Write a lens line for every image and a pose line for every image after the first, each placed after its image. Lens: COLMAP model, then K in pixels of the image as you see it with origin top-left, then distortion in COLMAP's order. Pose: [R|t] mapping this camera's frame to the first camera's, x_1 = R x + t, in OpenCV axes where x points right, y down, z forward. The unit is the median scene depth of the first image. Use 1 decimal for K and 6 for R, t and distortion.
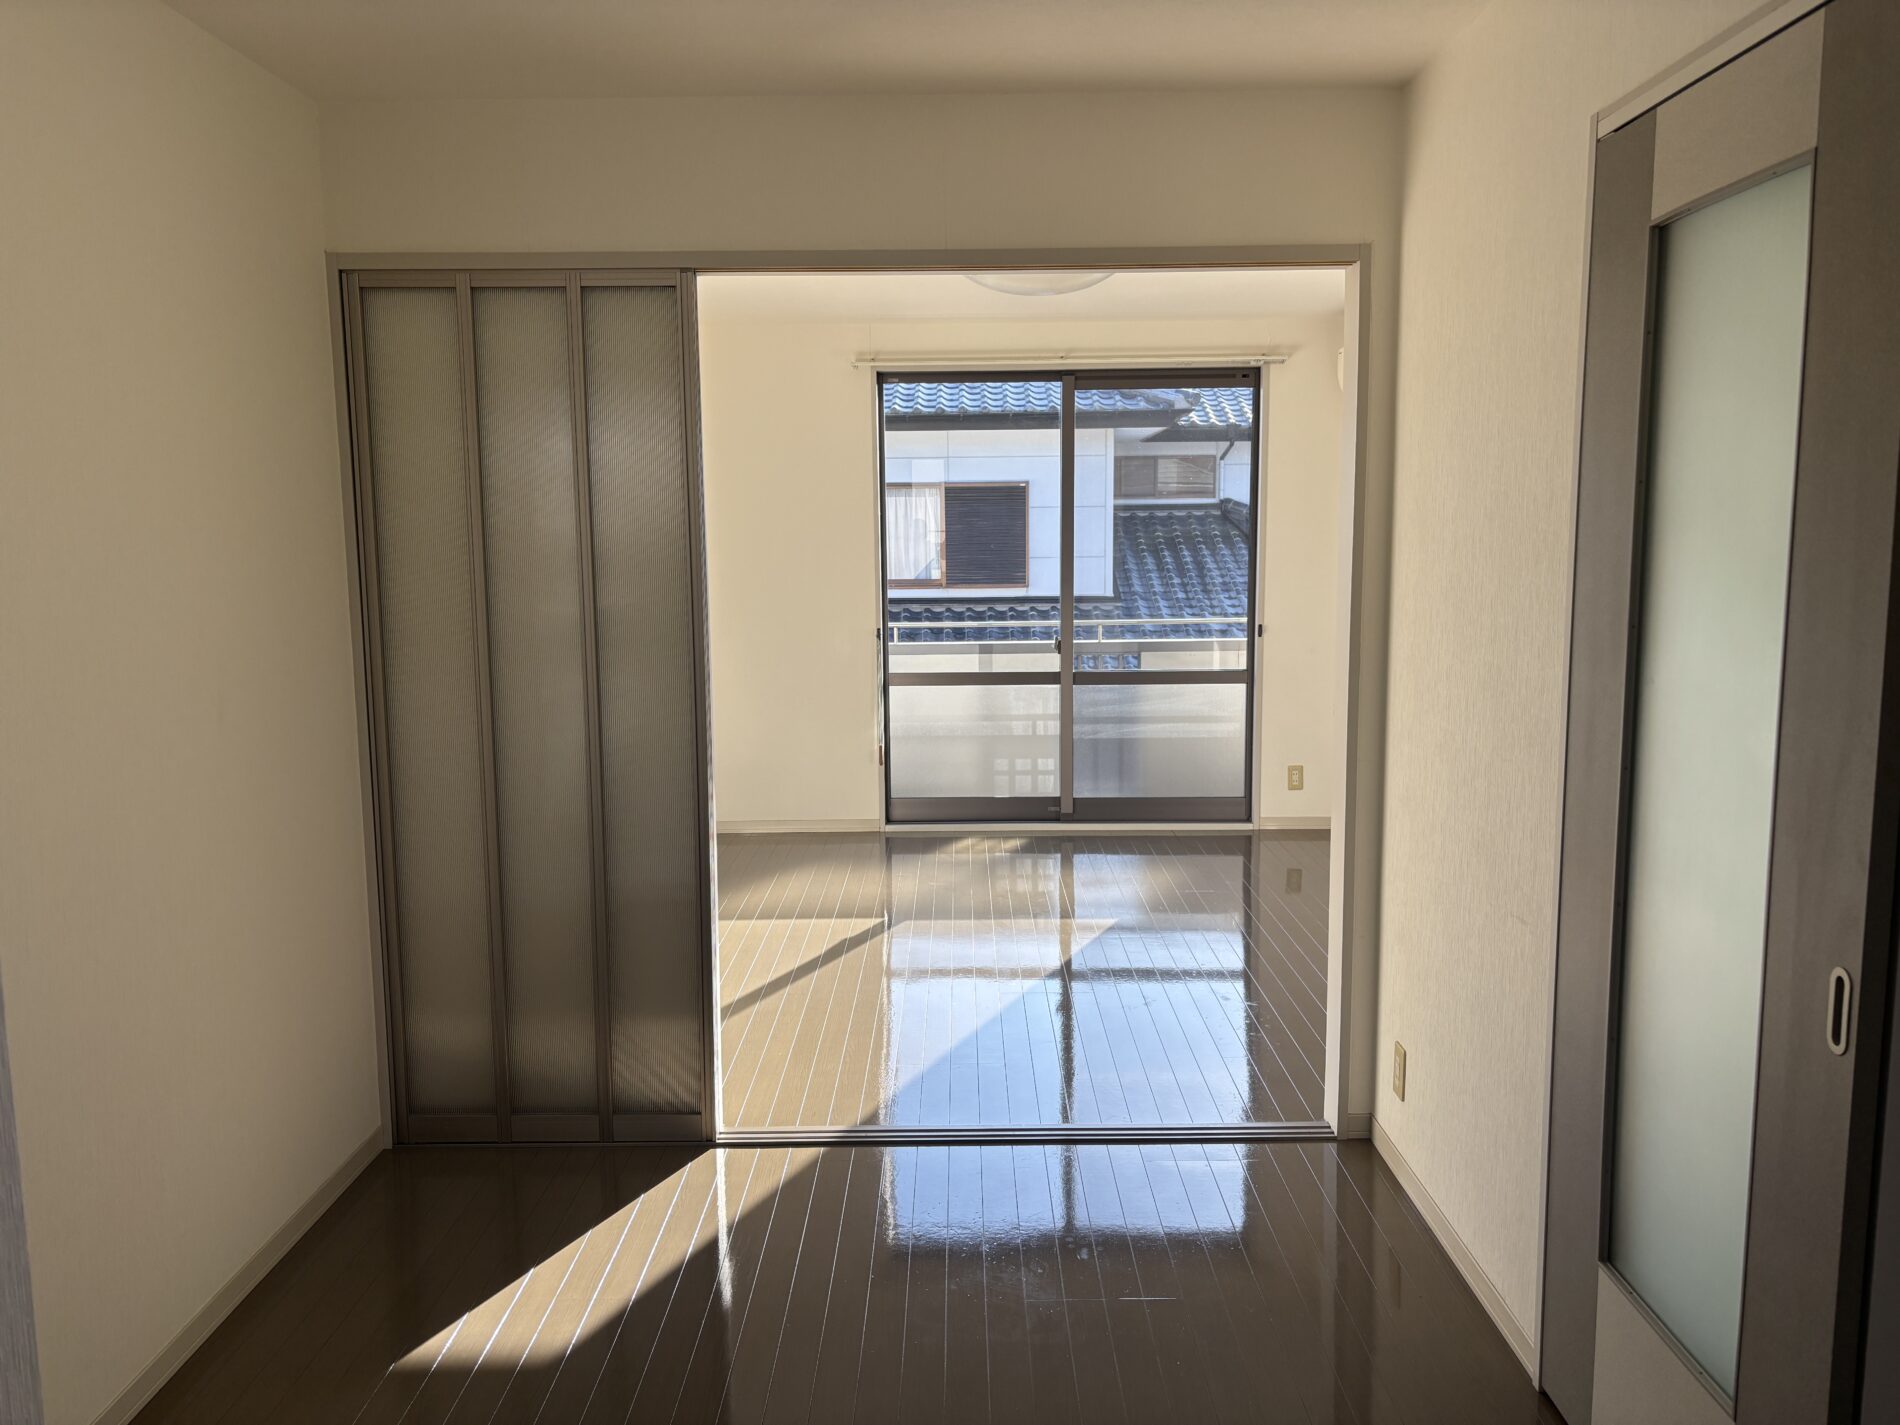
lens RADIAL K [[1441.6, 0, 938.8], [0, 1441.6, 703.1], [0, 0, 1]] dist [0.037102, -0.046950]
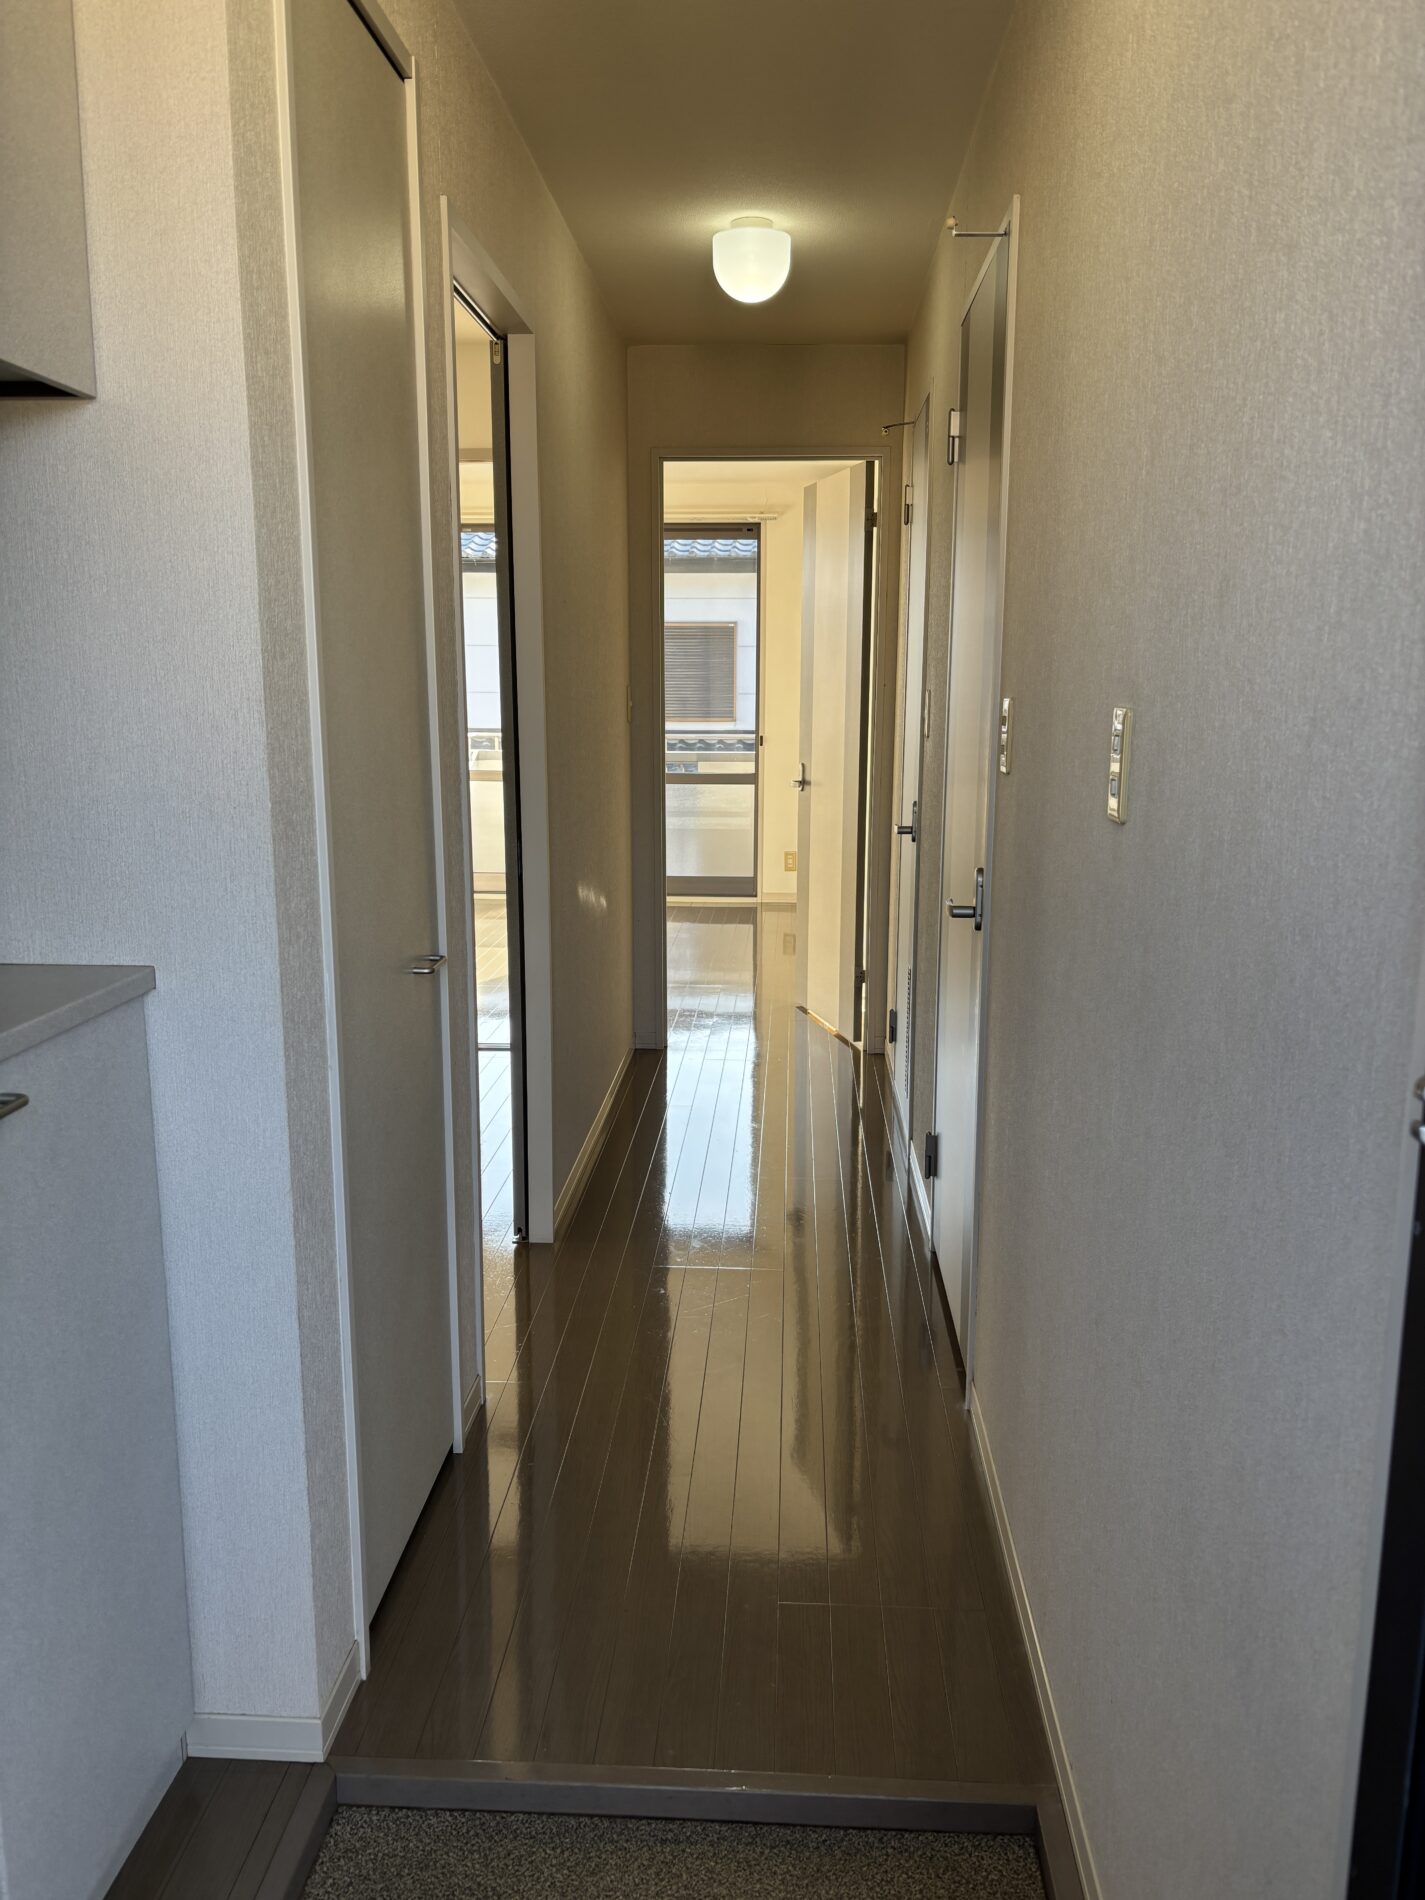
lens RADIAL K [[1441.6, 0, 724.3], [0, 1441.6, 966.4], [0, 0, 1]] dist [0.037102, -0.046950]
pose [[0.999188, 0.020530, -0.034660, 0.228188], [-0.017752, 0.996745, 0.078636, 0.044104], [0.036161, -0.077957, 0.996301, -0.238446]]
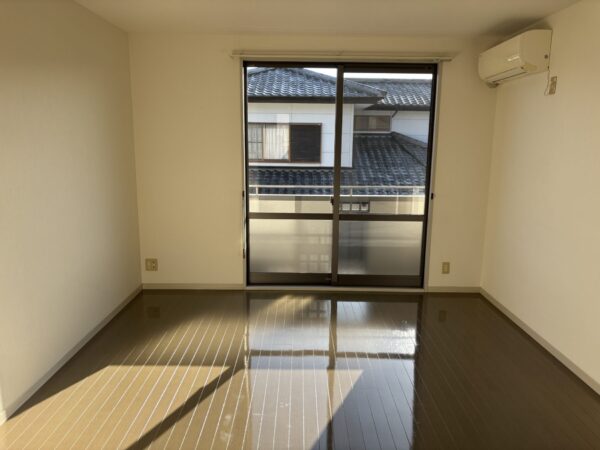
lens RADIAL K [[455.2, 0, 299.7], [0, 455.2, 223.2], [0, 0, 1]] dist [0.037102, -0.046950]
pose [[0.999677, 0.019377, 0.016419, 0.026189], [-0.020330, 0.997988, 0.060055, -0.045327], [-0.015222, -0.060369, 0.998060, 0.346456]]
